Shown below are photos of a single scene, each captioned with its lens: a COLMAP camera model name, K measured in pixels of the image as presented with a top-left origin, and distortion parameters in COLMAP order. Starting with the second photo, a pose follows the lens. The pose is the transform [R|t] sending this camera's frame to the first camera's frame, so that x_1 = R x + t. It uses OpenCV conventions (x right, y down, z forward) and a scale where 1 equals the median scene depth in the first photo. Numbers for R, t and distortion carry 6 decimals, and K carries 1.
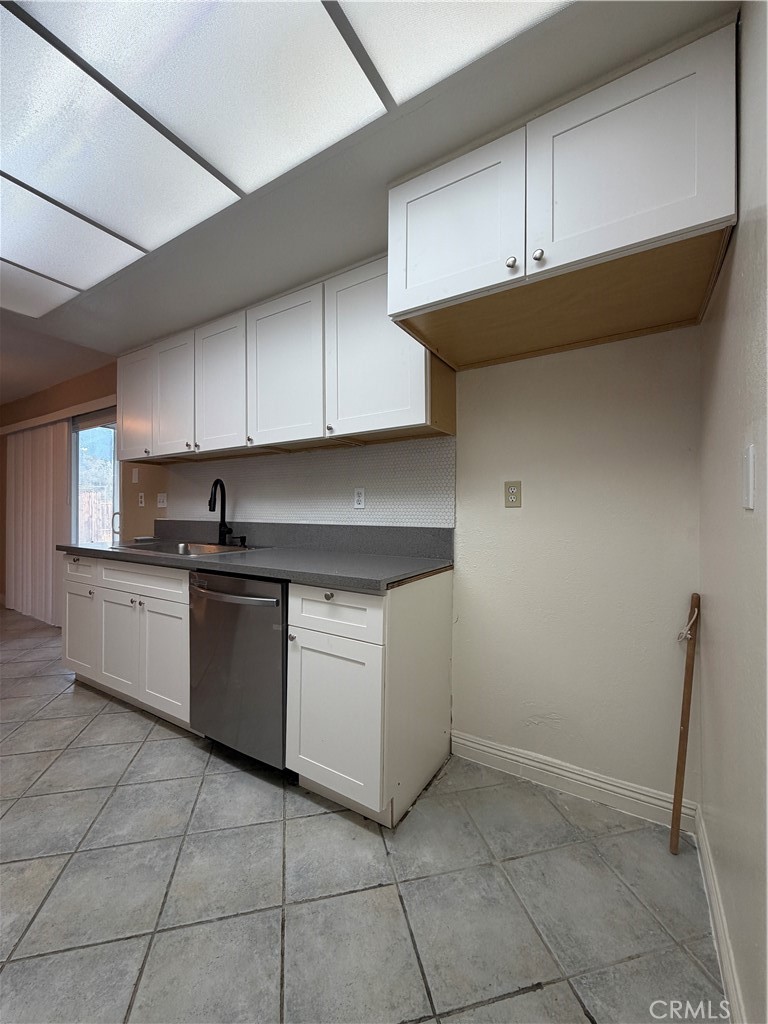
lens RADIAL K [[411.1, 0, 384.0], [0, 411.1, 512.0], [0, 0, 1]] dist [0.000060, 0.000004]
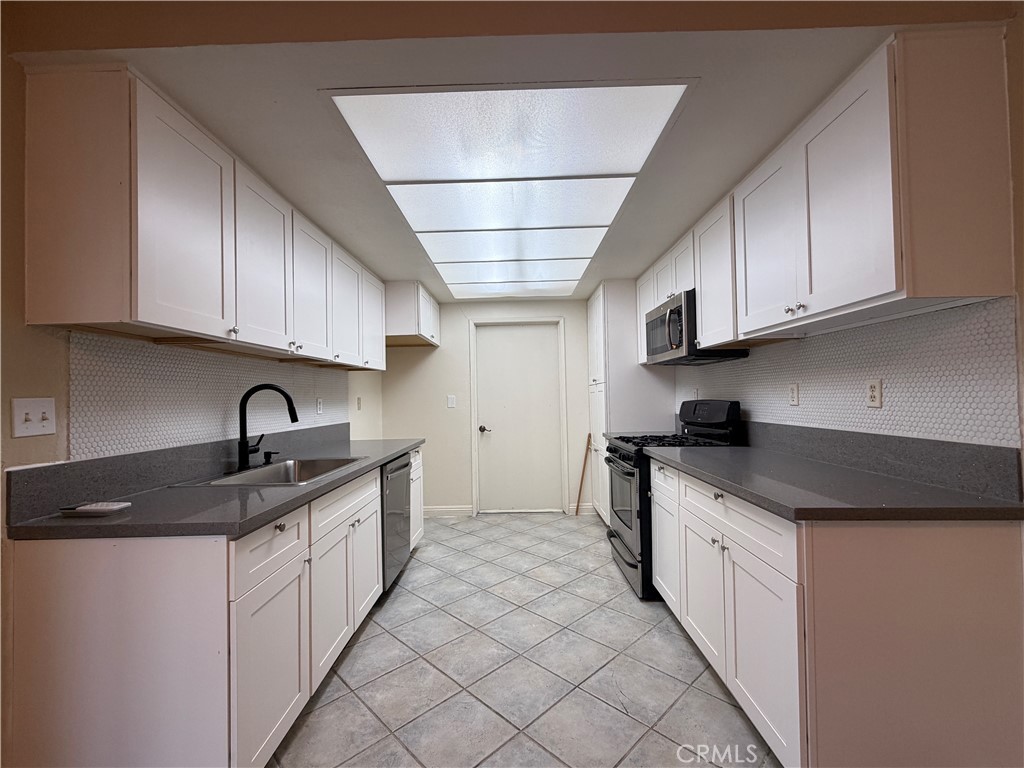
lens RADIAL K [[449.1, 0, 512.0], [0, 449.1, 384.0], [0, 0, 1]] dist [-0.000067, -0.000012]
pose [[-0.518187, 0.030213, 0.854734, -1.903769], [0.019580, 0.999533, -0.023461, -0.067417], [-0.855043, 0.004578, -0.518537, 1.412887]]
